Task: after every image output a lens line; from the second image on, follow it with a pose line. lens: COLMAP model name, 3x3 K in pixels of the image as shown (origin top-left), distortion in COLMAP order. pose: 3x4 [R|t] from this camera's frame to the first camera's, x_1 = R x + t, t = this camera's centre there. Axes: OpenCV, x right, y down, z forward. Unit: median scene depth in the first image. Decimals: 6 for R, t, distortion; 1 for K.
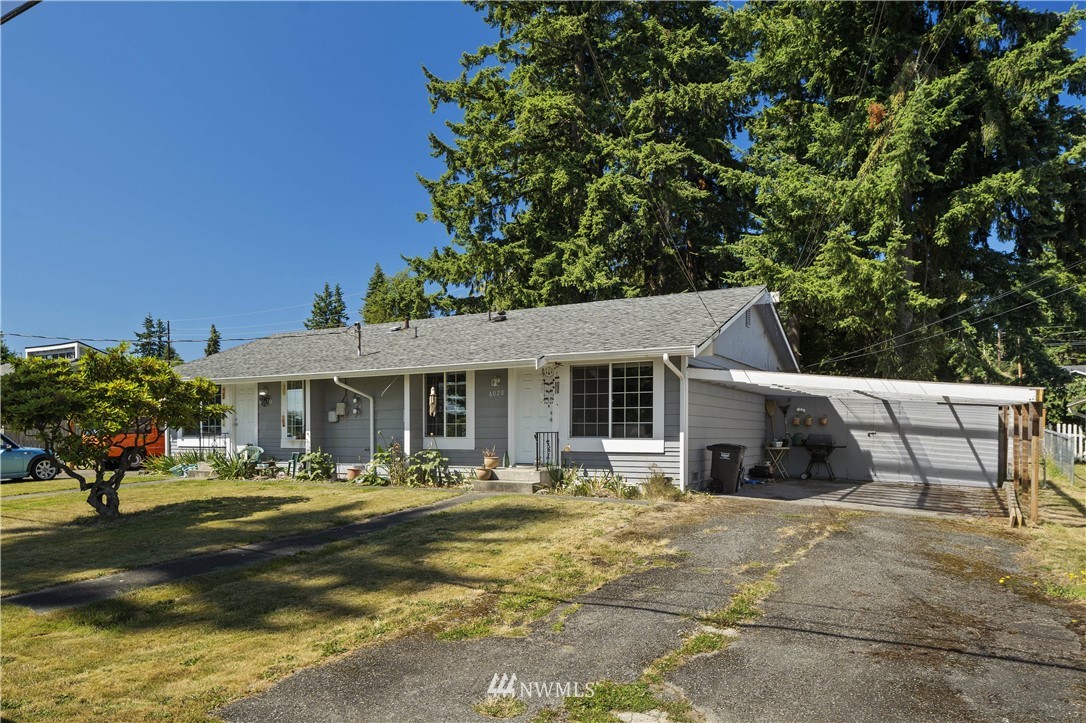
lens RADIAL K [[436.2, 0, 543.3], [0, 436.2, 368.5], [0, 0, 1]] dist [-0.000644, -0.000057]
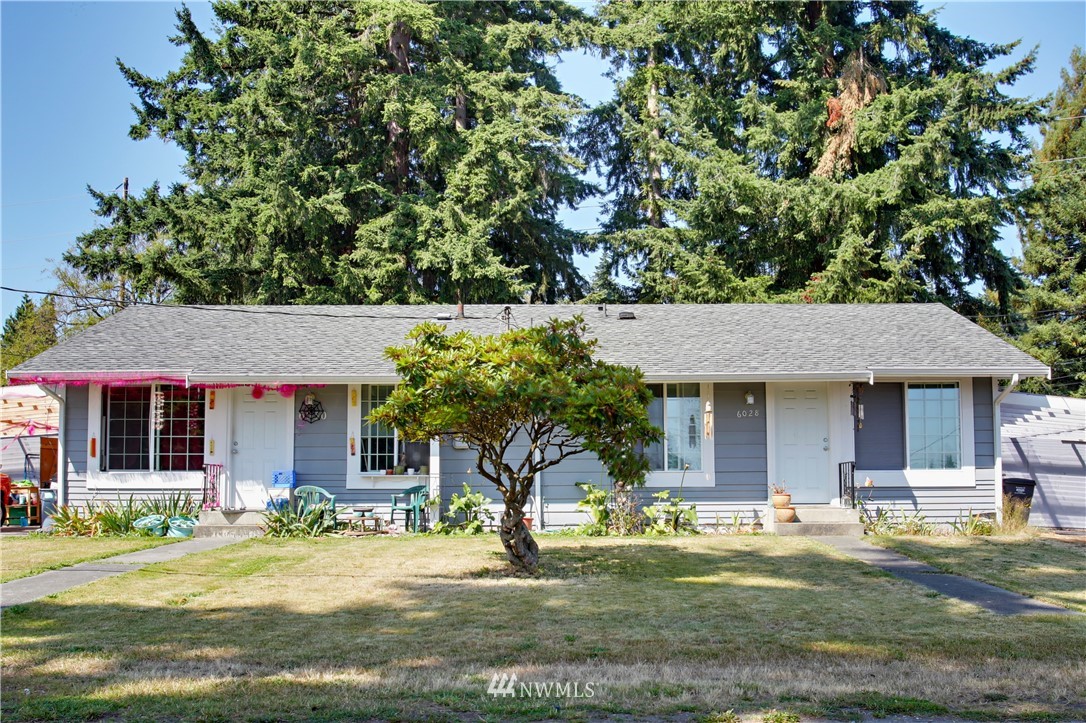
lens RADIAL K [[626.3, 0, 543.0], [0, 626.3, 361.5], [0, 0, 1]] dist [-0.000173, 0.000146]
pose [[0.951048, 0.059860, 0.303190, -0.588456], [-0.045815, 0.997530, -0.053235, 0.029884], [-0.305628, 0.036738, 0.951442, 0.031208]]
